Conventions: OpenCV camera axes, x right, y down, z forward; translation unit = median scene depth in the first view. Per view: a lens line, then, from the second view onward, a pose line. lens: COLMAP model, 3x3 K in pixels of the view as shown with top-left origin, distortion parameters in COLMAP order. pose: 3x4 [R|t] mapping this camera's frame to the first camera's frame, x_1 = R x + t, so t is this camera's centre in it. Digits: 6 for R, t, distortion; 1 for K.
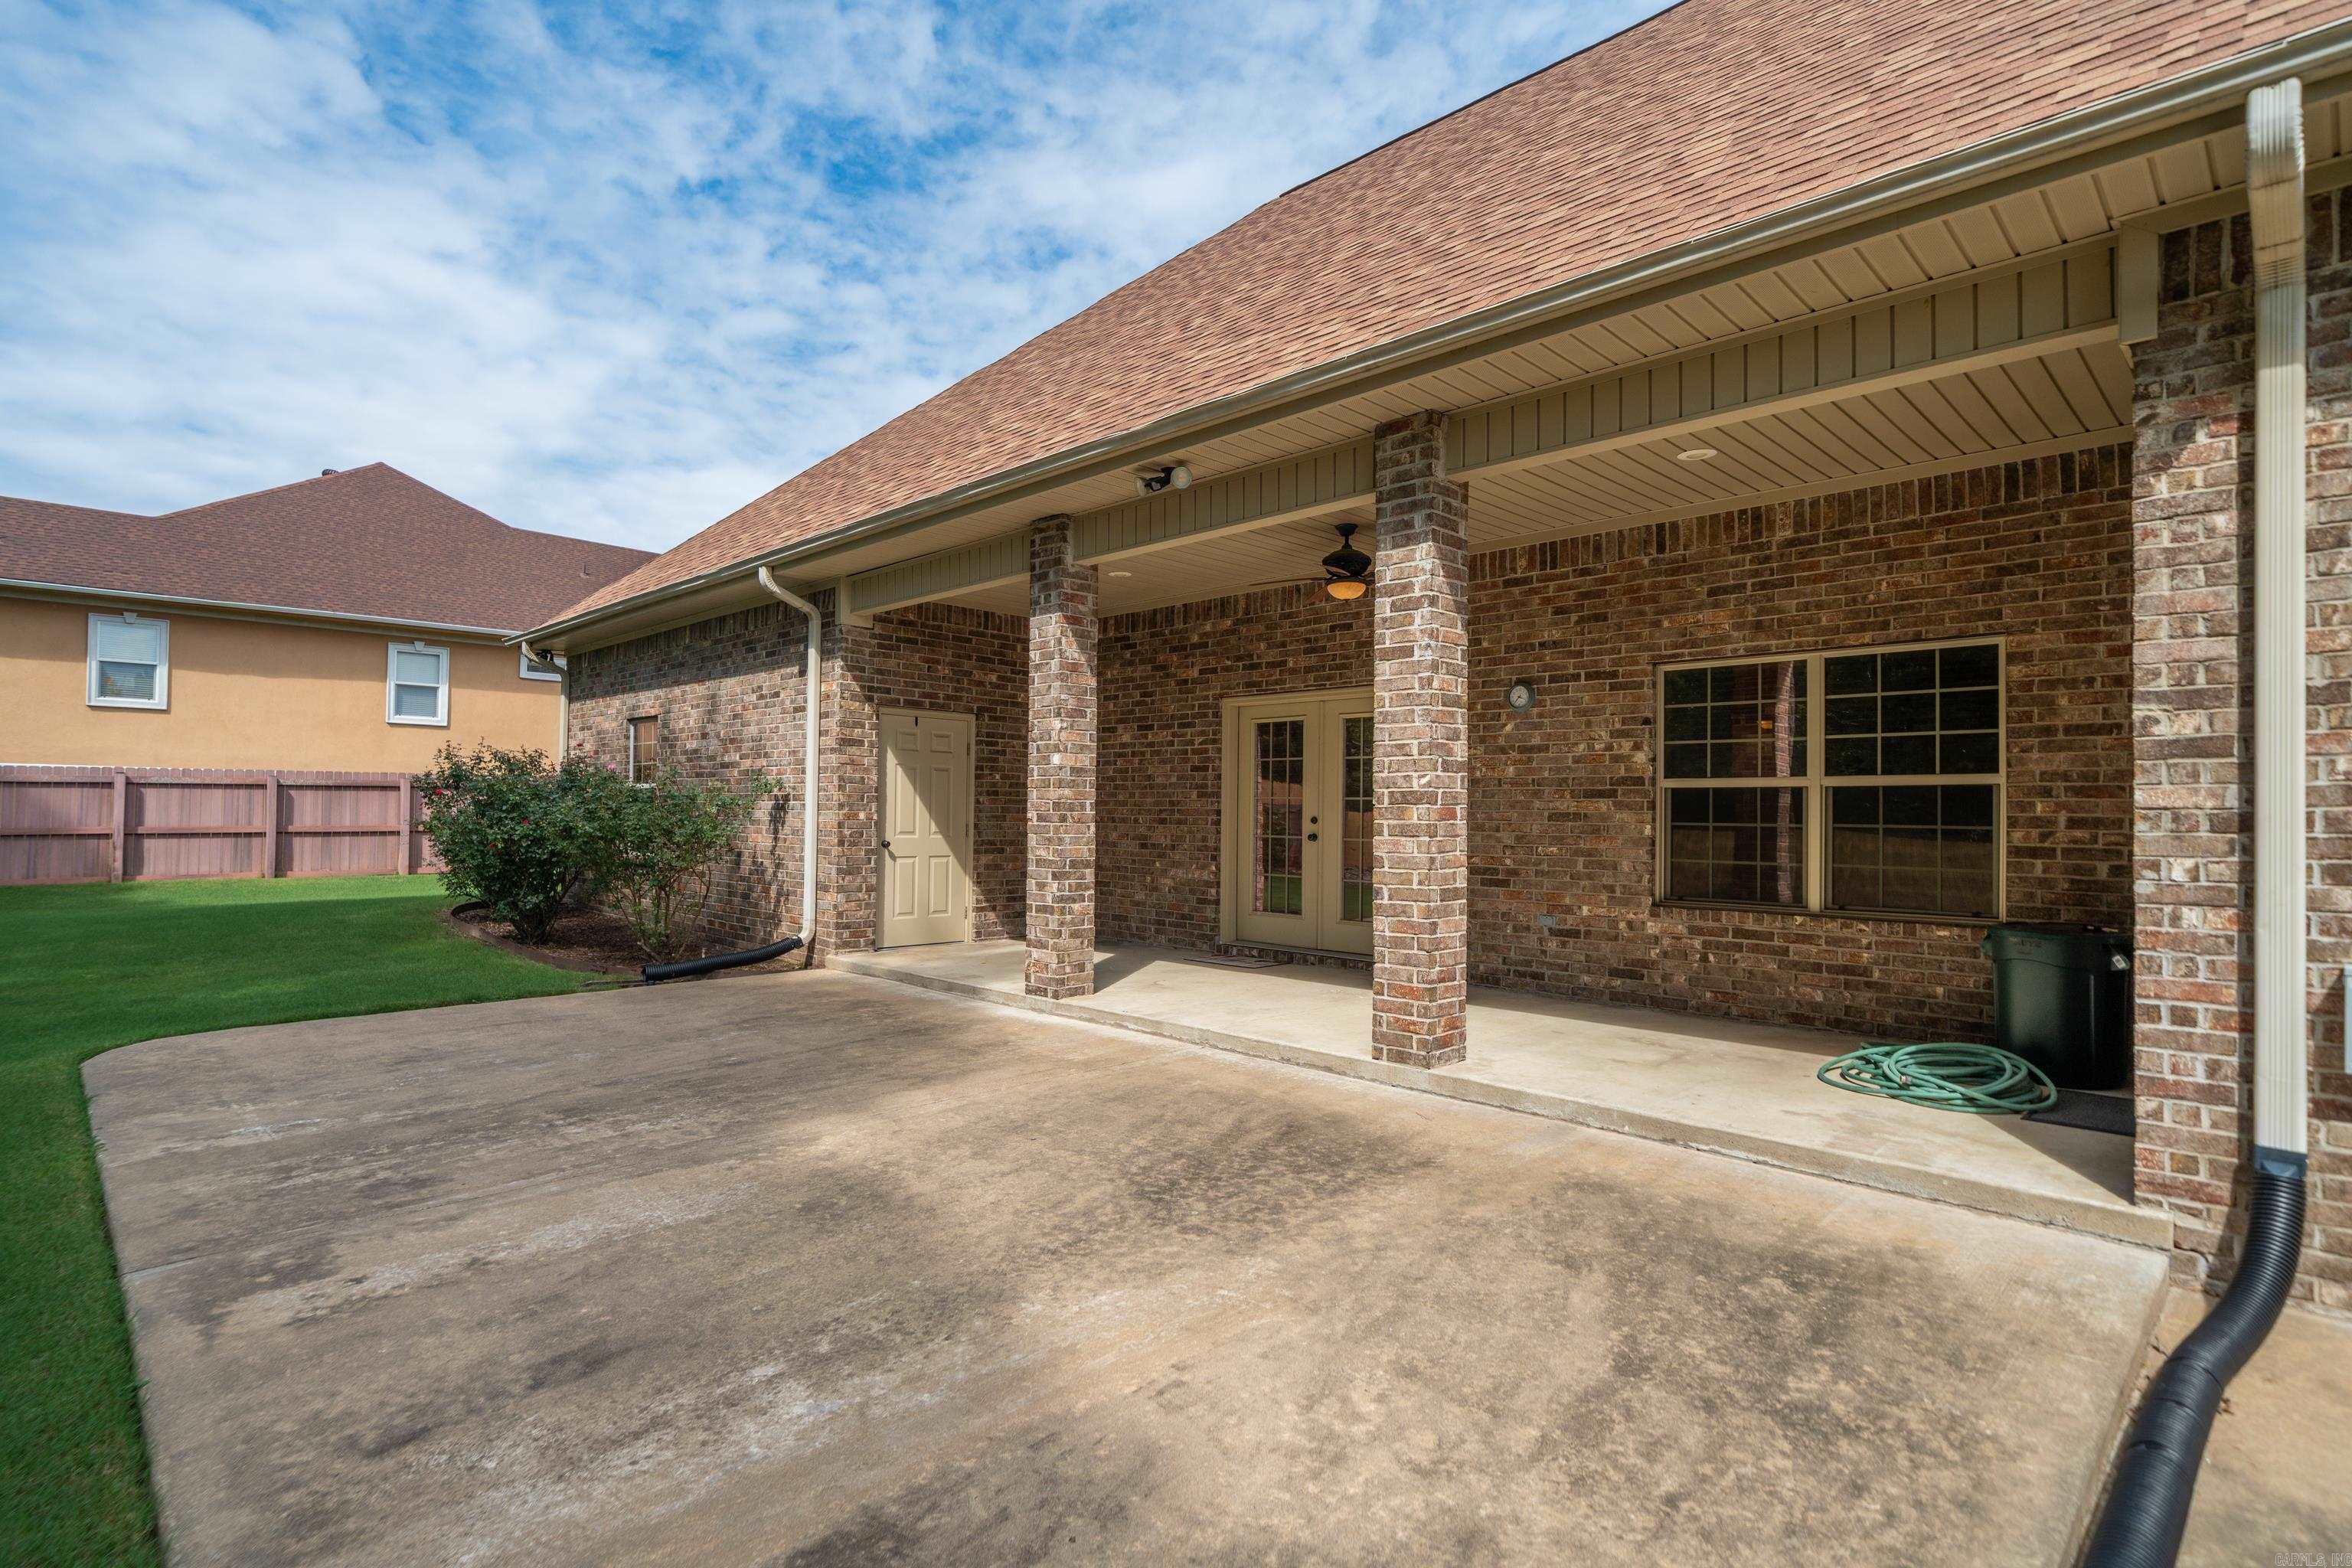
lens RADIAL K [[1154.4, 0, 1165.7], [0, 1154.4, 794.1], [0, 0, 1]] dist [0.000676, -0.000539]
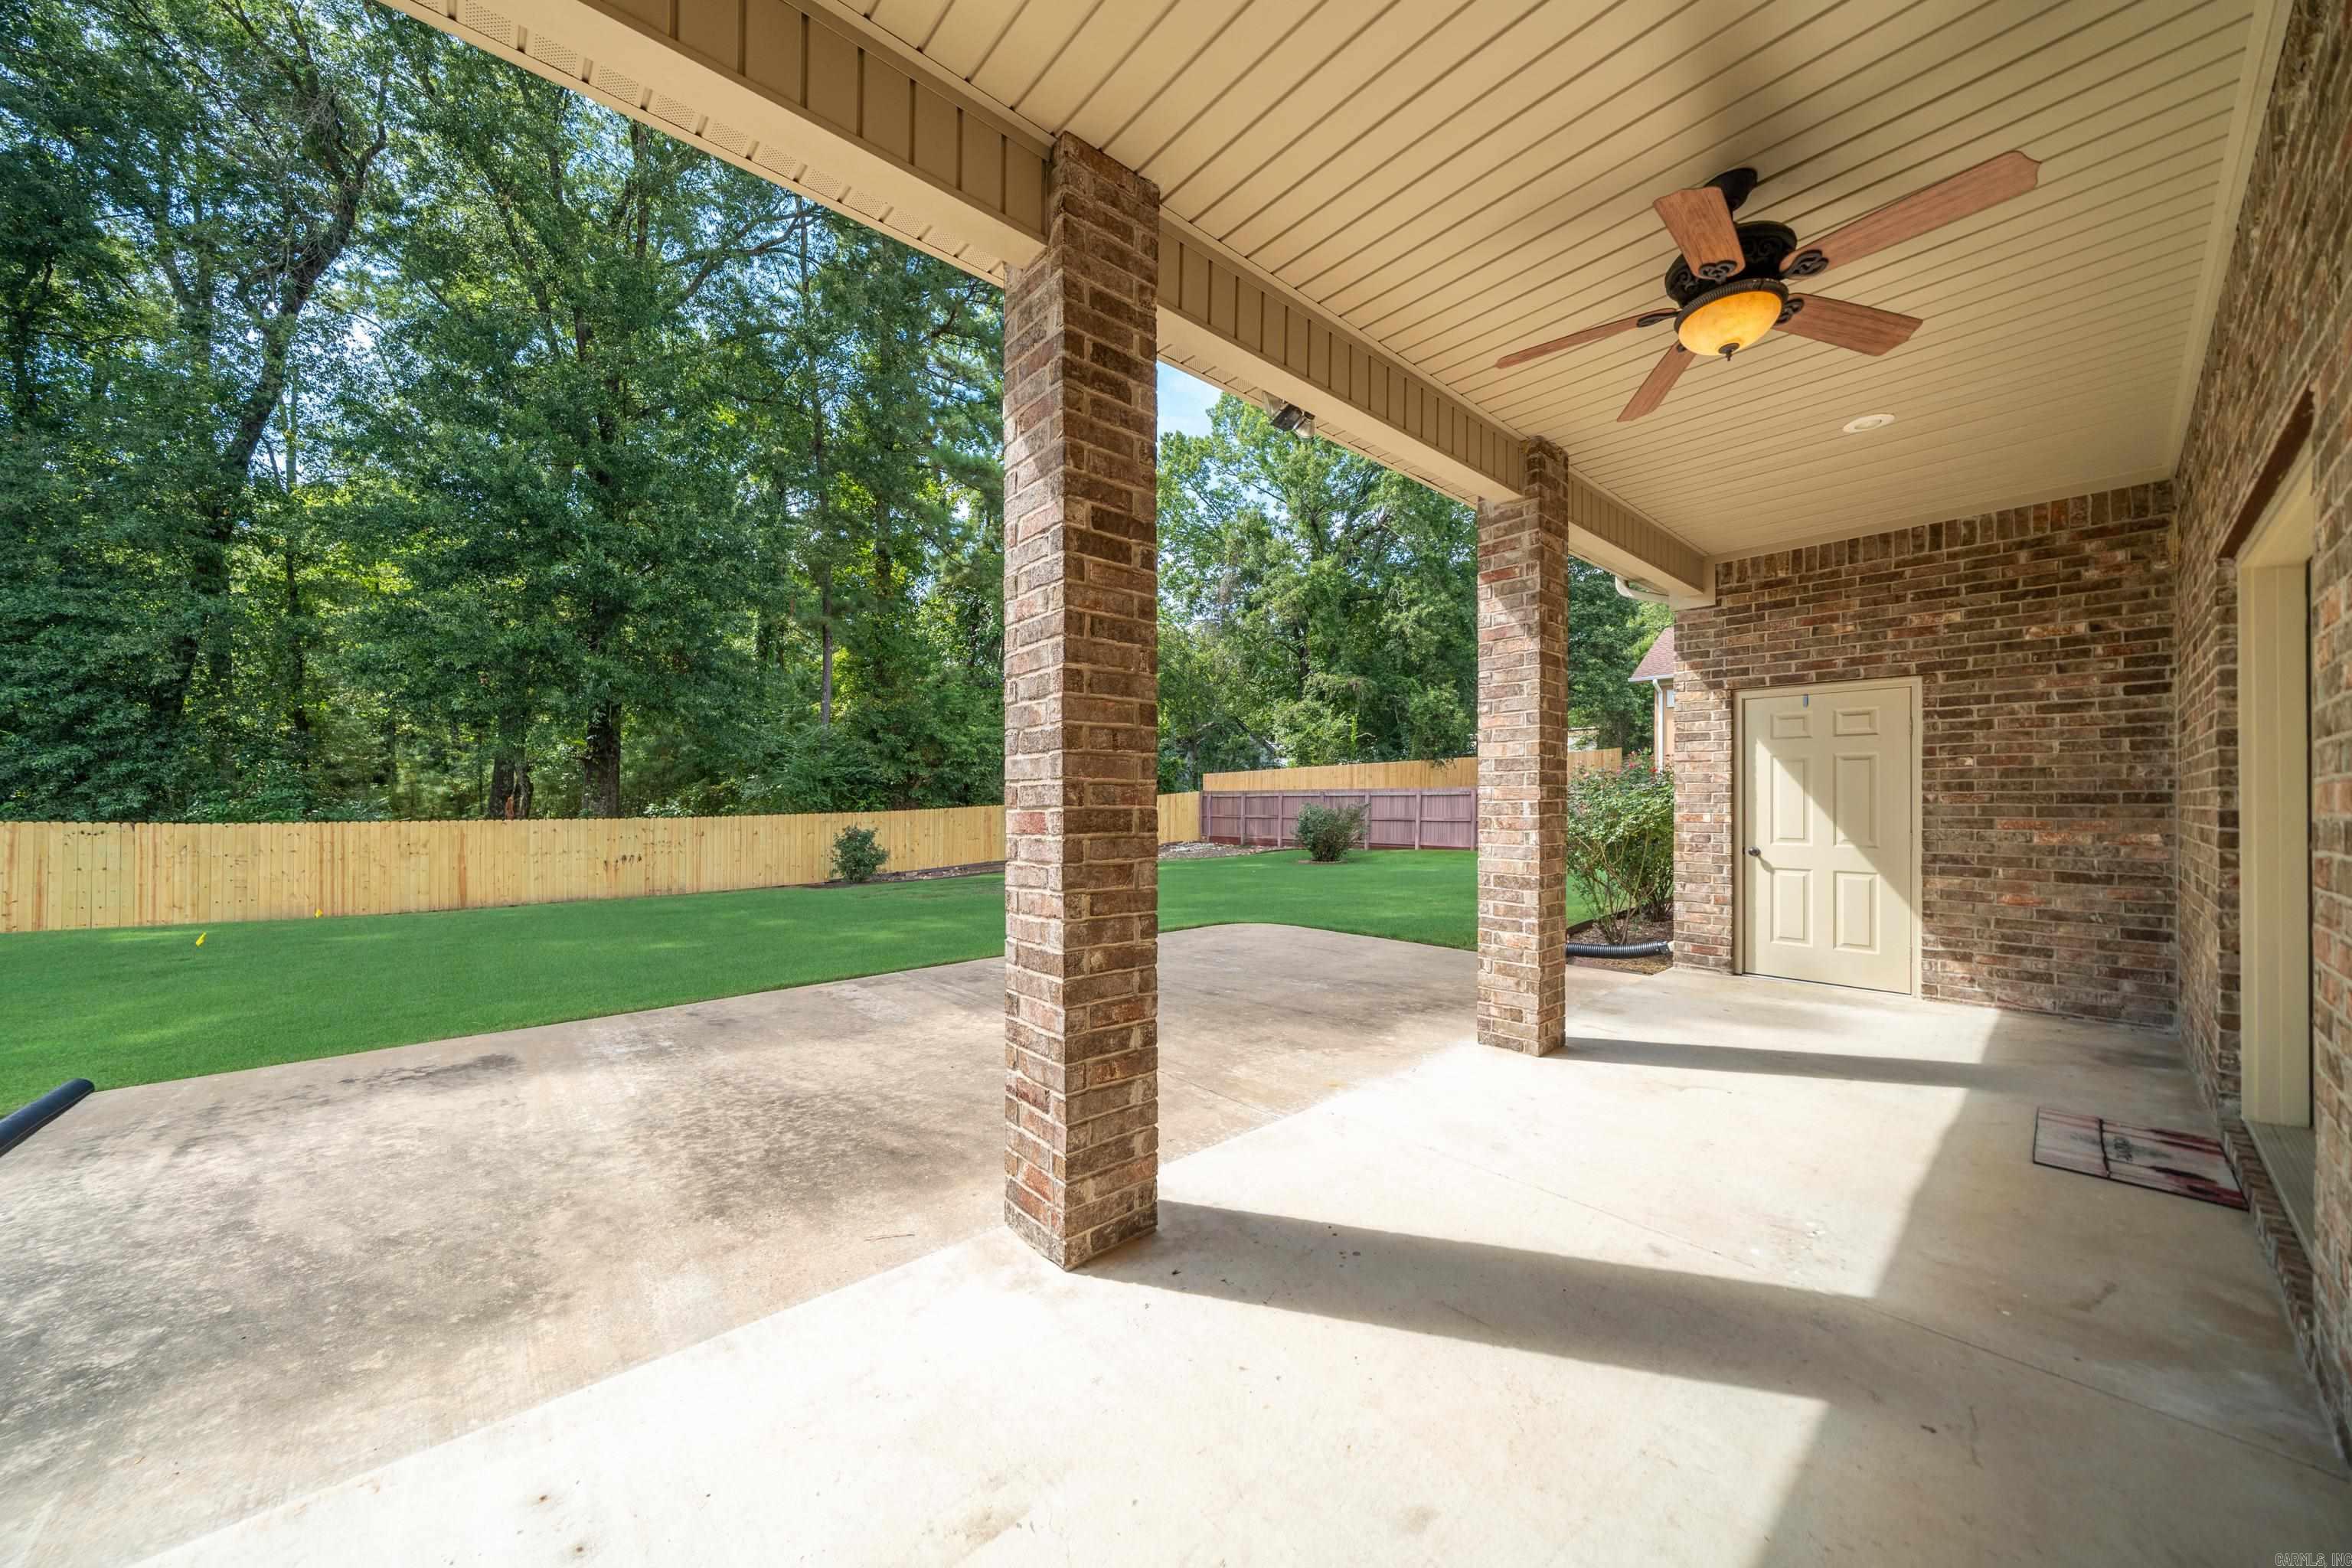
lens RADIAL K [[806.2, 0, 1193.1], [0, 806.2, 794.0], [0, 0, 1]] dist [-0.002788, 0.000619]
pose [[-0.051279, -0.020353, -0.998477, 0.884163], [0.016393, 0.999640, -0.021219, 0.015964], [0.998550, -0.017457, -0.050927, 1.486673]]
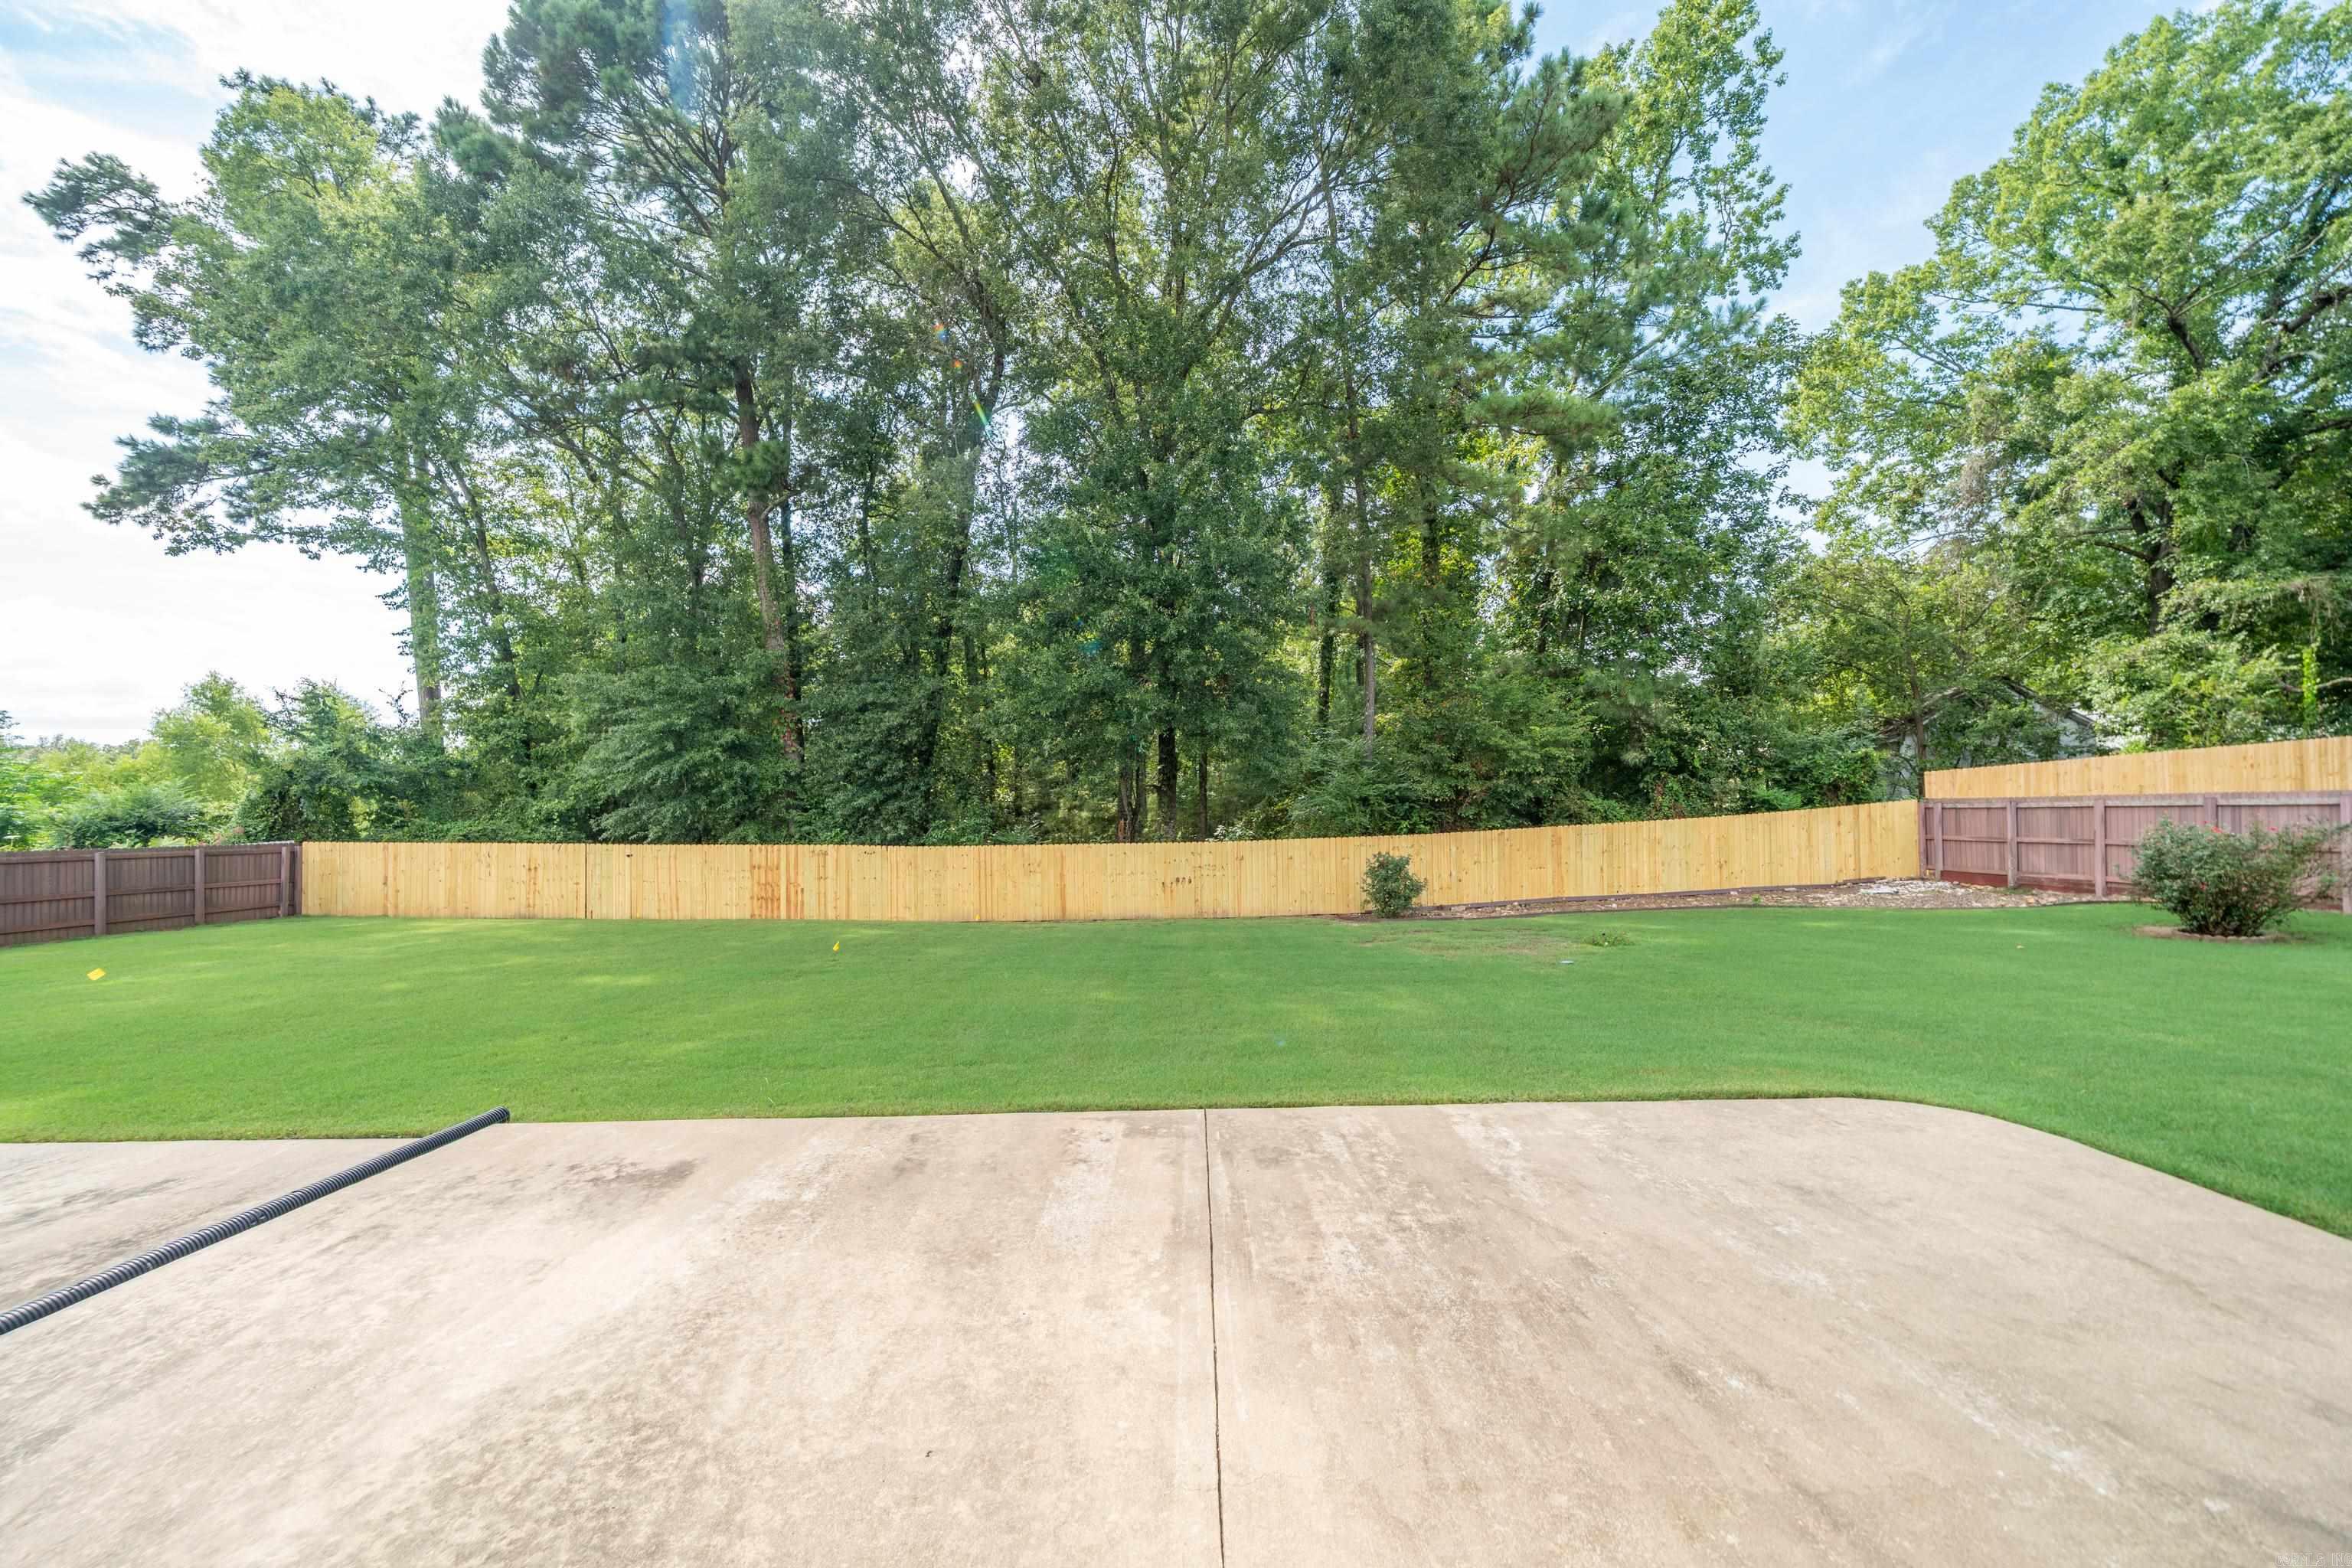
lens RADIAL K [[856.4, 0, 1184.4], [0, 856.4, 789.8], [0, 0, 1]] dist [-0.002271, 0.000035]
pose [[-0.704792, -0.021184, -0.709098, 0.149408], [0.018854, 0.998642, -0.048573, -0.052857], [0.709163, -0.047603, -0.703435, 1.636785]]
